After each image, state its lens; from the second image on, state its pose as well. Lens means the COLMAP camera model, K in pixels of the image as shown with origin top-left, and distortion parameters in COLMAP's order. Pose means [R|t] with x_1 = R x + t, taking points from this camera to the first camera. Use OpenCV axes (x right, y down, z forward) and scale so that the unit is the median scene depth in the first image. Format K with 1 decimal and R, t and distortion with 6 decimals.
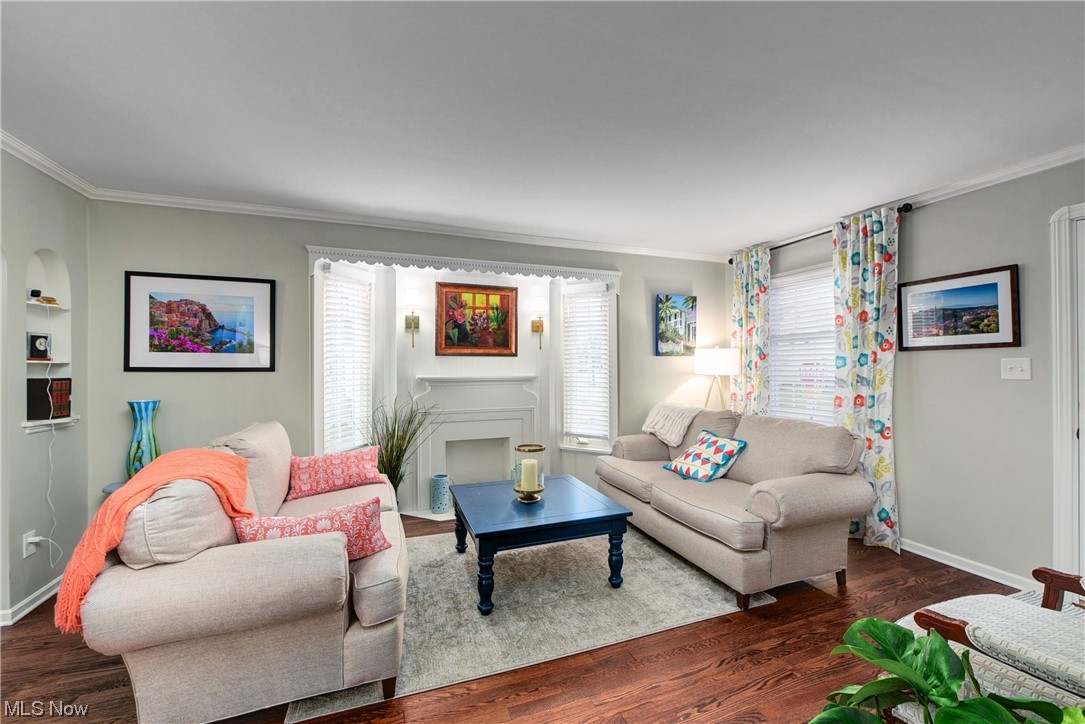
lens RADIAL K [[436.8, 0, 545.3], [0, 436.8, 359.2], [0, 0, 1]] dist [0.010088, -0.001105]
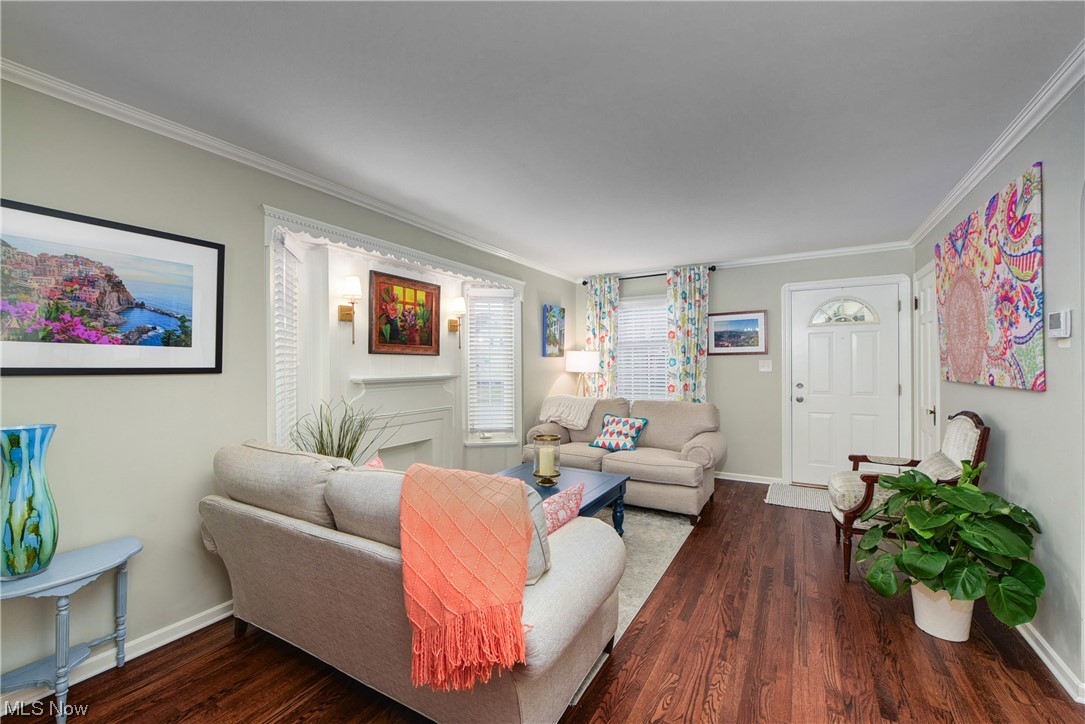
lens RADIAL K [[436.8, 0, 545.5], [0, 436.8, 361.0], [0, 0, 1]] dist [0.010088, -0.001105]
pose [[0.777343, 0.004176, 0.629063, -0.651503], [-0.006671, 0.999976, 0.001605, 0.003281], [-0.629042, -0.005444, 0.777353, 0.114426]]
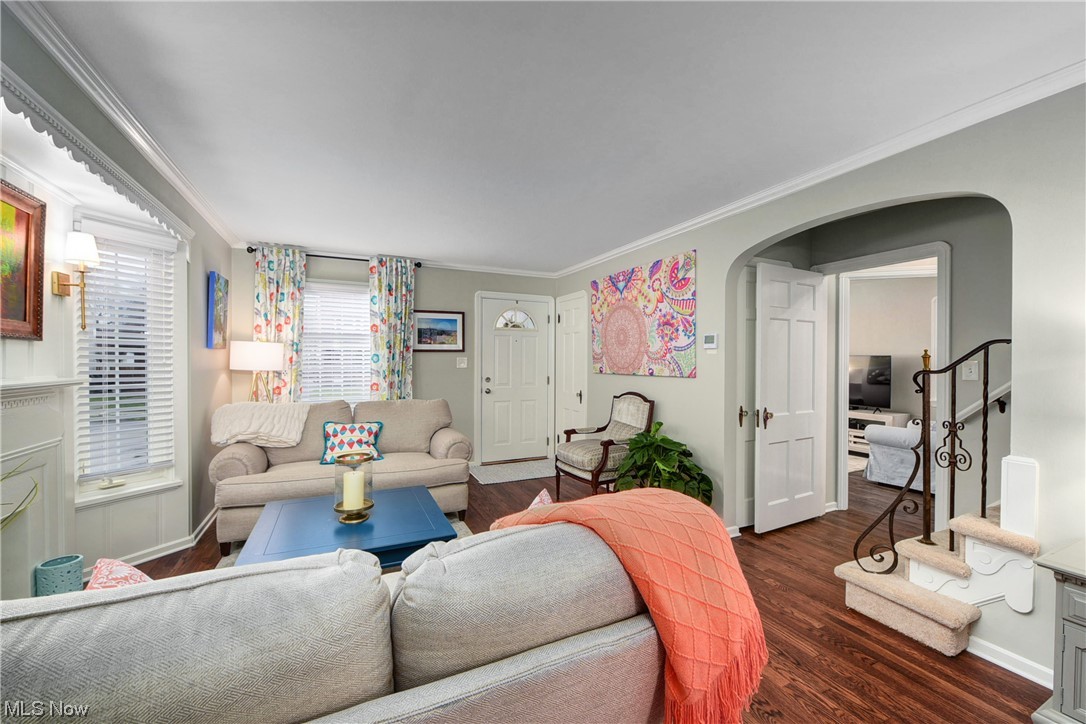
lens RADIAL K [[437.2, 0, 540.4], [0, 437.2, 362.6], [0, 0, 1]] dist [0.010088, -0.001105]
pose [[-0.071521, -0.003456, 0.997433, -0.791524], [-0.018070, 0.999834, 0.002168, 0.008392], [-0.997275, -0.017869, -0.071571, 0.619047]]
